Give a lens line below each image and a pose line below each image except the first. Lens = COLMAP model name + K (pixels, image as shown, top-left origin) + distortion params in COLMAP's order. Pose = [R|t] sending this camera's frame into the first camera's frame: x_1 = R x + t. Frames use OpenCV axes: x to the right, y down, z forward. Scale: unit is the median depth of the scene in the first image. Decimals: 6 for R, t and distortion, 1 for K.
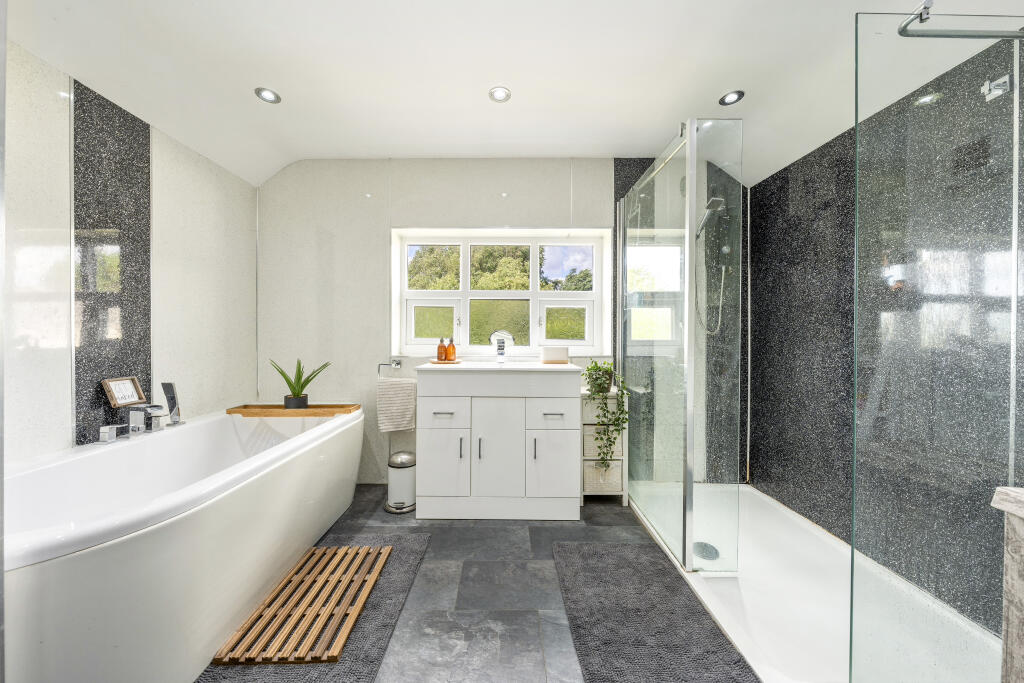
lens RADIAL K [[333.3, 0, 512.0], [0, 333.3, 341.5], [0, 0, 1]] dist [0.000098, -0.000012]
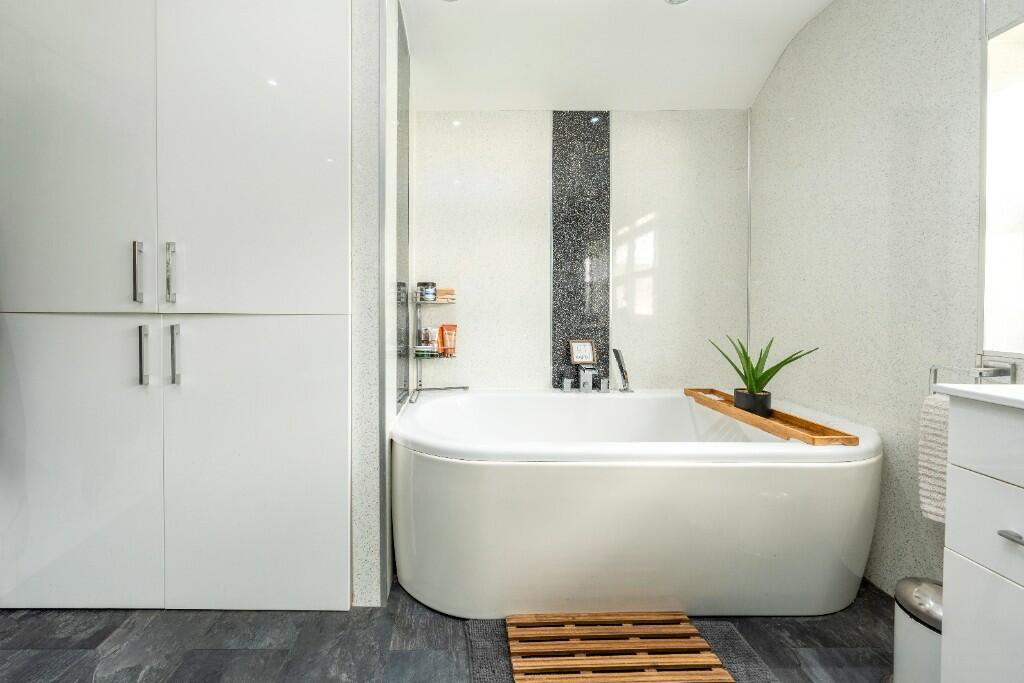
lens RADIAL K [[394.9, 0, 509.8], [0, 394.9, 312.3], [0, 0, 1]] dist [0.001104, 0.000189]
pose [[0.001568, 0.015317, -0.999881, 0.199165], [-0.012164, 0.999809, 0.015297, -0.007660], [0.999925, 0.012139, 0.001754, 0.631908]]
